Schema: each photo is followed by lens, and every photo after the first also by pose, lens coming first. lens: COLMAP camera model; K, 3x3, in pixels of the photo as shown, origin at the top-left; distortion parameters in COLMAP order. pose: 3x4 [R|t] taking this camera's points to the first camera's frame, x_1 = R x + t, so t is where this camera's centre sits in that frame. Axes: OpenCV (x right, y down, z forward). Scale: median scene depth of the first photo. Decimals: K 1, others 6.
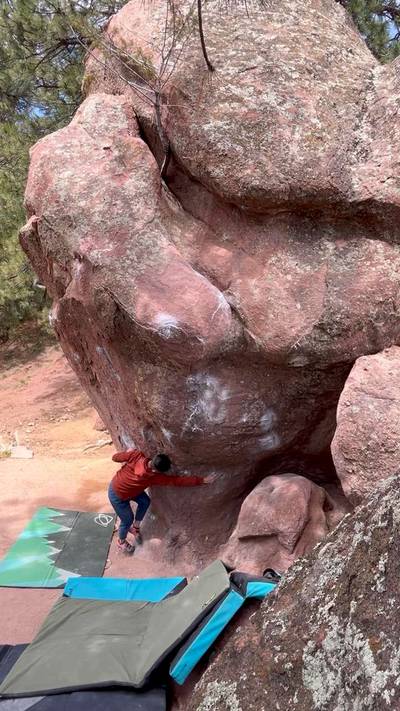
lens RADIAL K [[397.7, 0, 198.9], [0, 397.7, 353.6], [0, 0, 1]] dist [-0.001095, -0.007727]
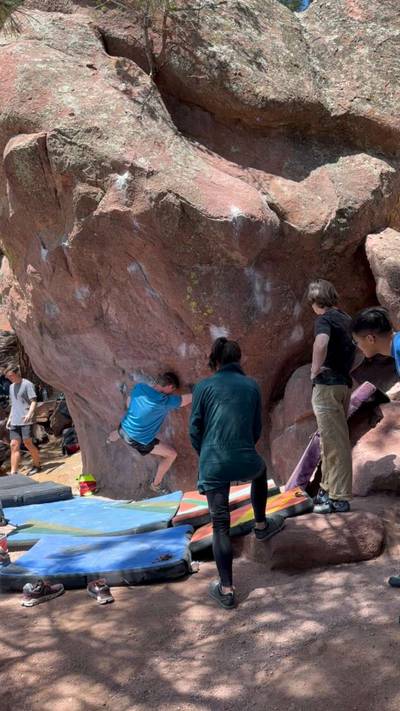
lens RADIAL K [[570.1, 0, 195.0], [0, 570.1, 371.4], [0, 0, 1]] dist [0.049483, -0.095094]
pose [[0.885684, -0.167145, 0.433159, -0.854143], [0.191940, 0.981310, -0.013797, 0.320997], [-0.422757, 0.095360, 0.901212, -0.331434]]
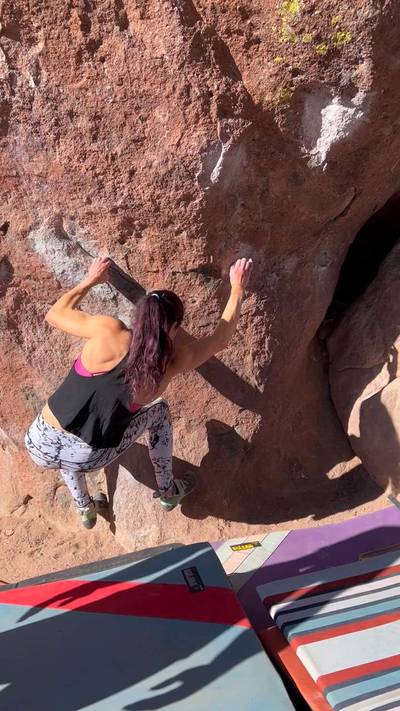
lens RADIAL K [[653.6, 0, 200.2], [0, 653.6, 358.8], [0, 0, 1]] dist [0.019068, 0.000000]
pose [[0.667333, -0.265297, 0.695906, -0.677573], [0.161108, 0.963701, 0.212894, 0.275323], [-0.727125, -0.029955, 0.685851, 0.713830]]
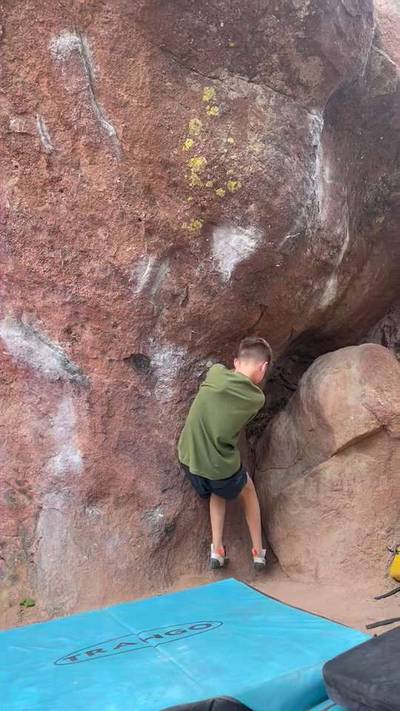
lens RADIAL K [[611.7, 0, 202.0], [0, 611.7, 355.9], [0, 0, 1]] dist [0.081875, -0.138371]
pose [[0.679279, -0.026131, 0.733415, -0.692919], [0.098873, 0.993513, -0.056177, 0.387325], [-0.727189, 0.110675, 0.677456, 0.578619]]
